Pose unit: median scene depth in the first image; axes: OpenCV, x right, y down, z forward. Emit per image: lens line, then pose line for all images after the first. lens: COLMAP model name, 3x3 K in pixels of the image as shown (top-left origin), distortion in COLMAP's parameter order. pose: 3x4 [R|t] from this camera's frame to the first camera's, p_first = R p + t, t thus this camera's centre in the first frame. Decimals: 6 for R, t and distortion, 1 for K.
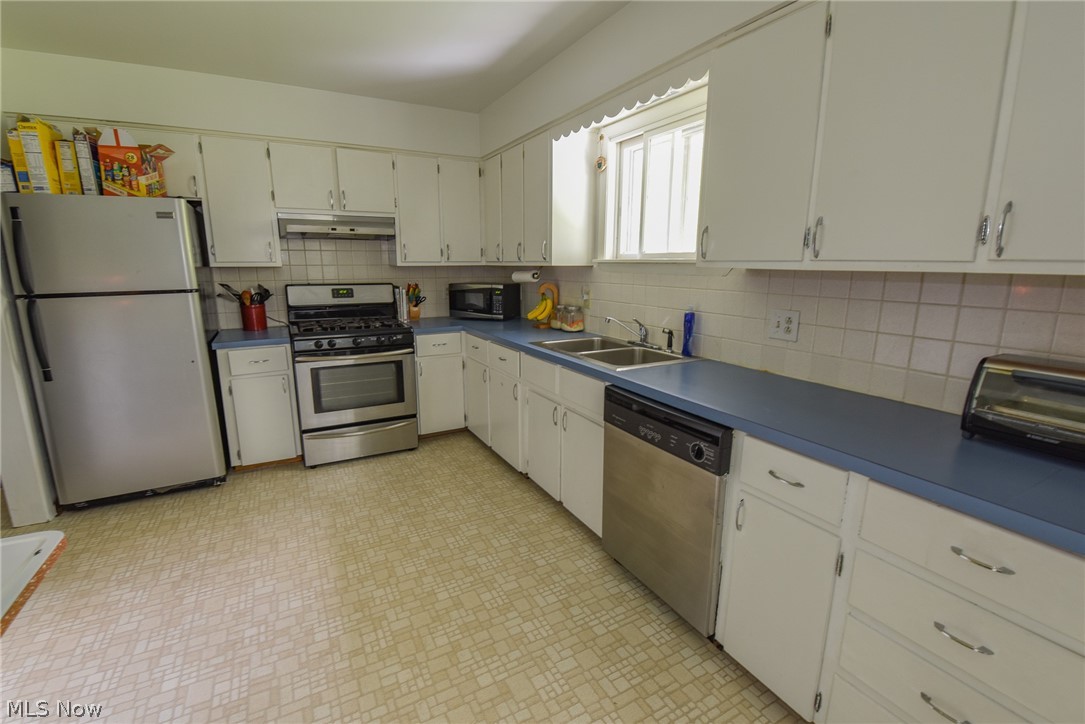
lens RADIAL K [[493.0, 0, 546.6], [0, 493.0, 360.9], [0, 0, 1]] dist [-0.003375, -0.009337]
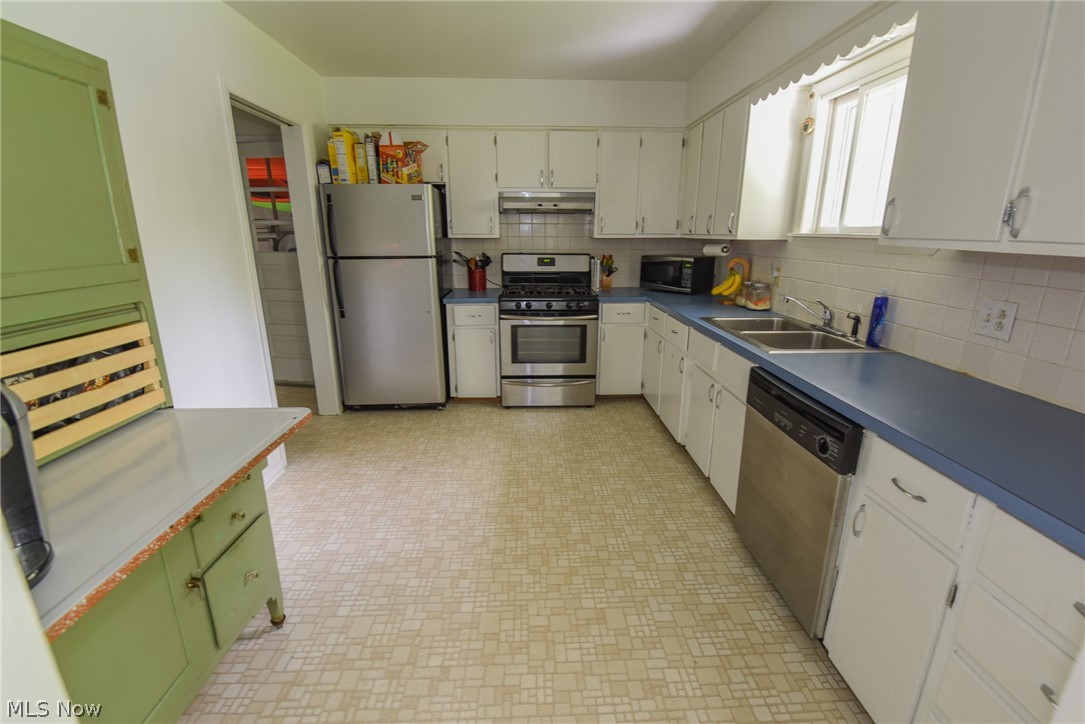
lens RADIAL K [[493.0, 0, 546.1], [0, 493.0, 365.2], [0, 0, 1]] dist [-0.003375, -0.009337]
pose [[0.894096, 0.119320, -0.431689, 0.151516], [-0.089389, 0.992007, 0.089056, -0.002718], [0.438865, -0.041036, 0.897615, -0.044620]]
